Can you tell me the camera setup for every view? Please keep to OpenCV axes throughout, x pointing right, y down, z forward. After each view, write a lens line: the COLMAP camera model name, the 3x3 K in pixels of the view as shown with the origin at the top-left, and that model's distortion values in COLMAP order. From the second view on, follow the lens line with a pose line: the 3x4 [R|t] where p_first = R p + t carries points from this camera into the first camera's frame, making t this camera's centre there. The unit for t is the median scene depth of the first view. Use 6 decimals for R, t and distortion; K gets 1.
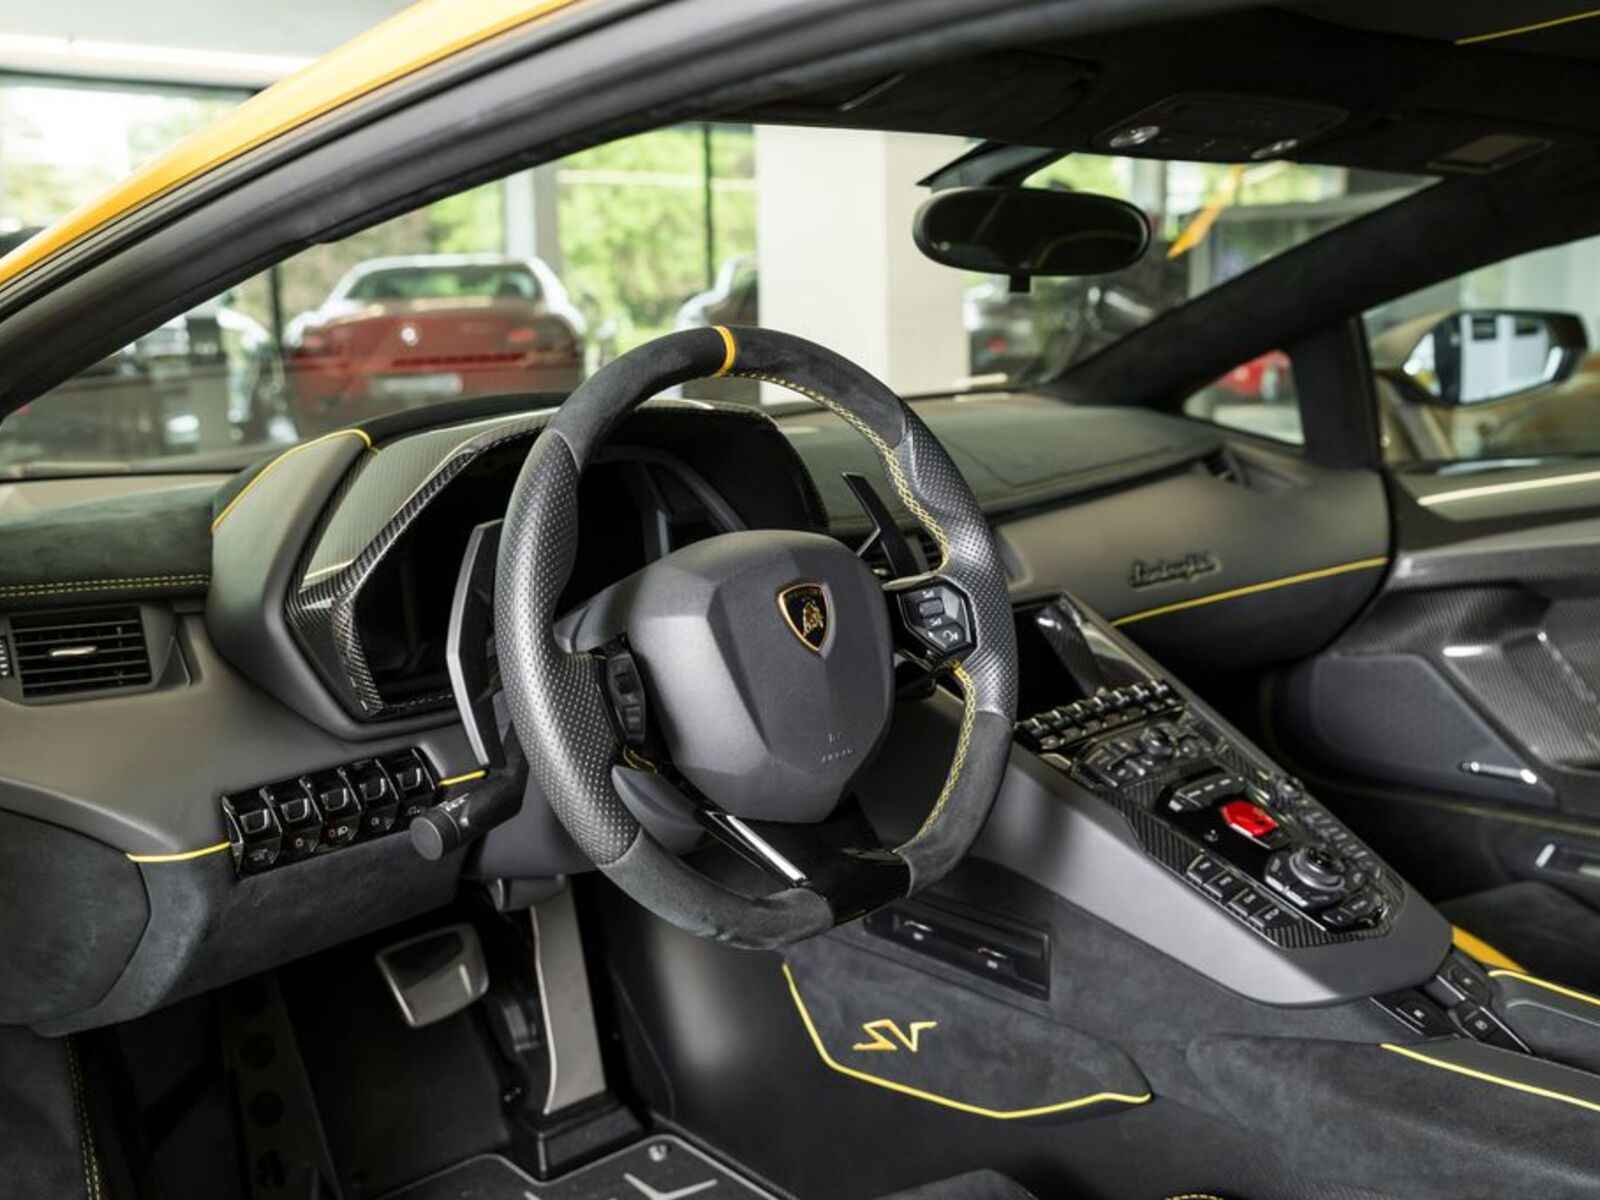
lens RADIAL K [[1518.1, 0, 806.0], [0, 1518.1, 602.3], [0, 0, 1]] dist [-0.050058, 0.000000]
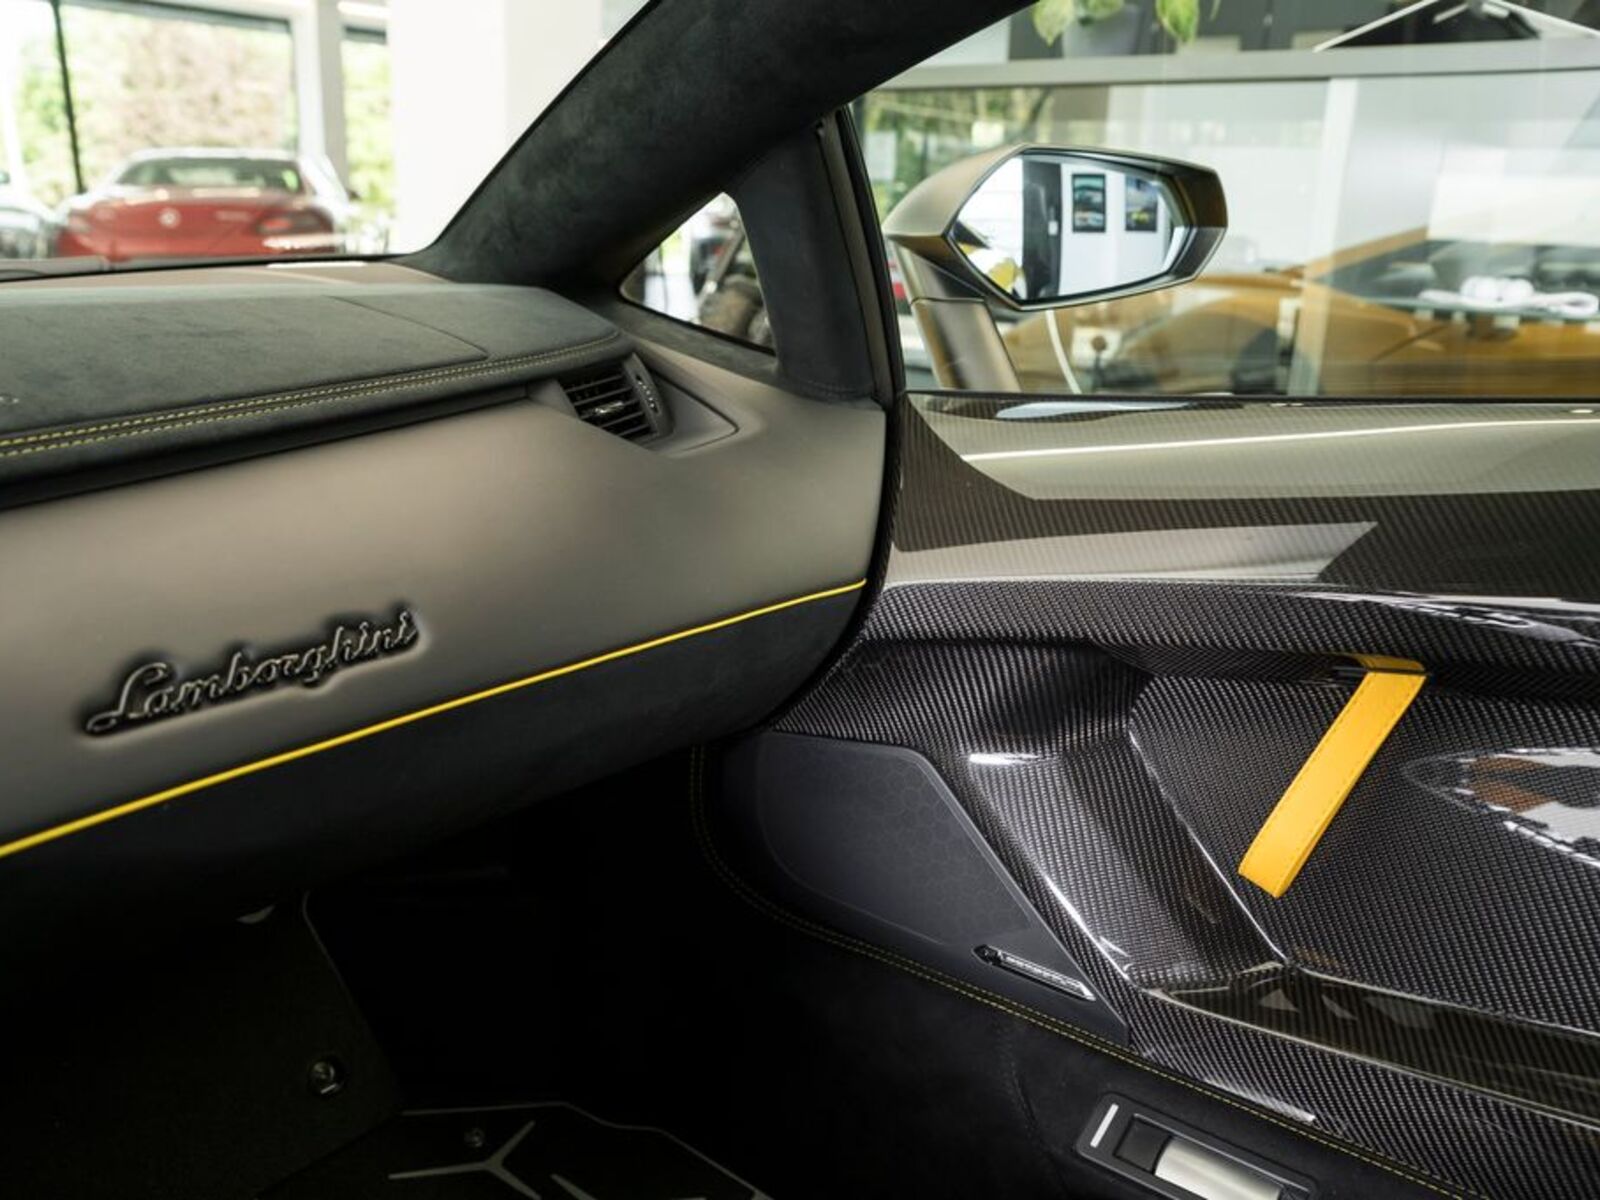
lens RADIAL K [[1096.3, 0, 797.9], [0, 1096.3, 595.9], [0, 0, 1]] dist [-0.040519, 0.002001]
pose [[0.986743, 0.007049, 0.162139, 1.723354], [-0.027433, 0.991925, 0.123827, -0.412414], [-0.159957, -0.126633, 0.978968, 3.599115]]
